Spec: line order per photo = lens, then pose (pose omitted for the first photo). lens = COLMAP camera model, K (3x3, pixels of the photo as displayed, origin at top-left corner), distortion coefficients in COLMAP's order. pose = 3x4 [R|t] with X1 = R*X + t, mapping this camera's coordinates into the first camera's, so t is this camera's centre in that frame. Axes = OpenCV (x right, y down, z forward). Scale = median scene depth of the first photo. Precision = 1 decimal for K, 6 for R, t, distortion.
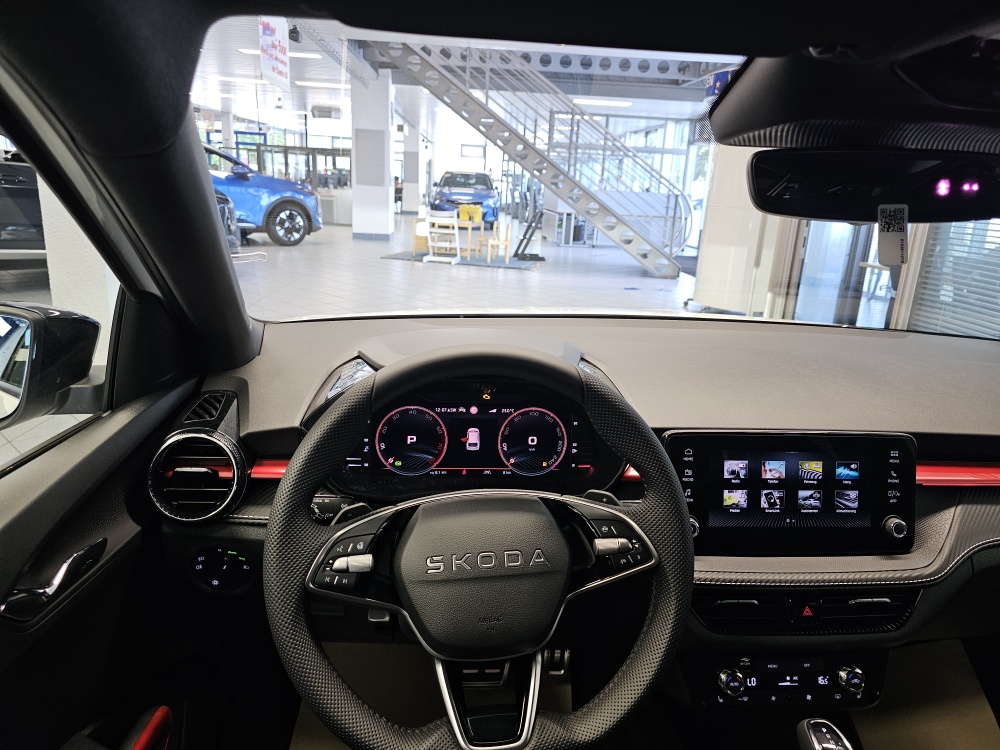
lens RADIAL K [[673.5, 0, 511.5], [0, 673.5, 362.7], [0, 0, 1]] dist [0.060240, -0.068202]
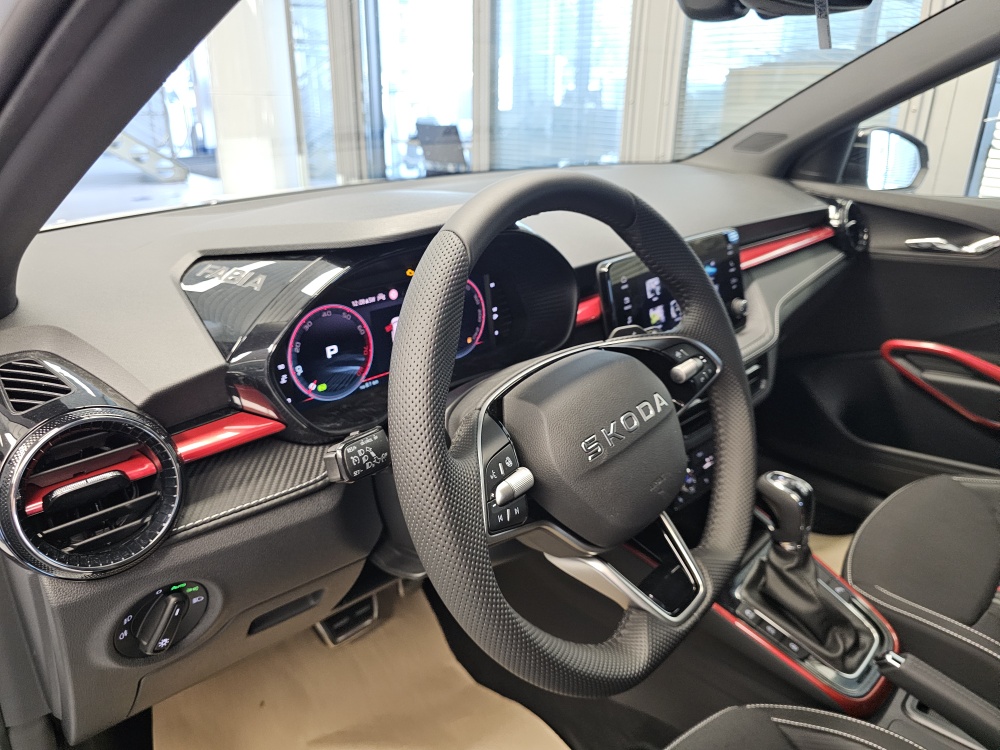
lens RADIAL K [[689.4, 0, 493.8], [0, 689.4, 353.4], [0, 0, 1]] dist [0.000688, -0.000114]
pose [[0.760767, -0.267793, 0.591203, -0.456759], [0.192919, 0.963042, 0.187971, 0.008507], [-0.619690, -0.028948, 0.784313, 0.296959]]
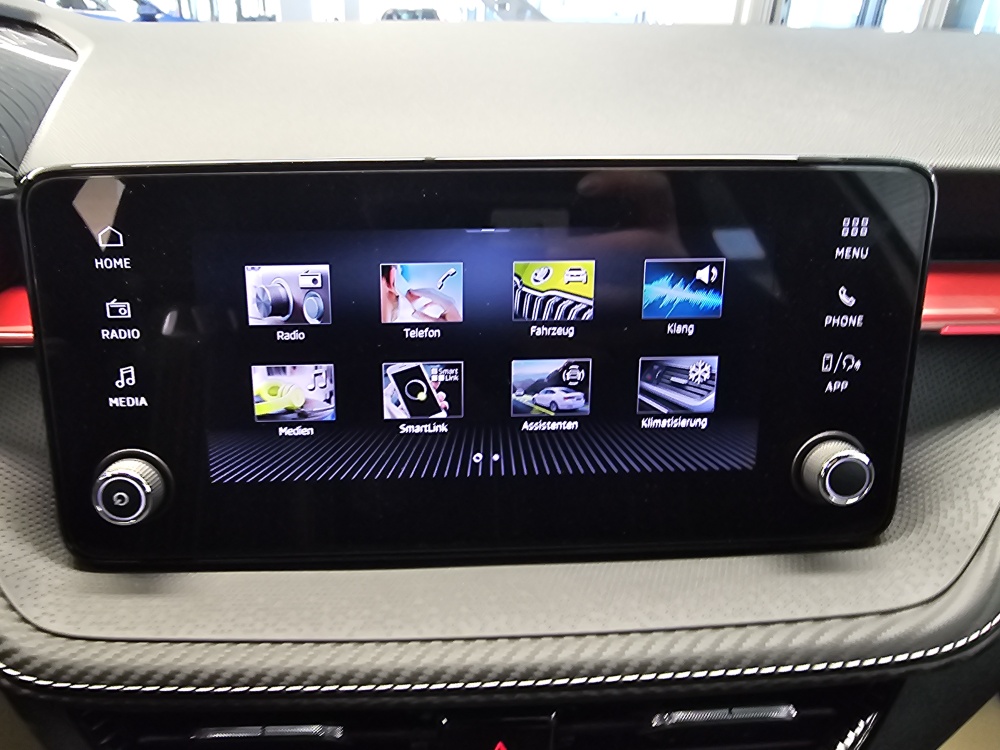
lens RADIAL K [[683.2, 0, 437.8], [0, 683.2, 367.8], [0, 0, 1]] dist [-0.002164, 0.000068]
pose [[0.997267, -0.021785, -0.070590, 0.382485], [0.035458, 0.979426, 0.198662, 0.121362], [0.064810, -0.200622, 0.977523, 0.655794]]
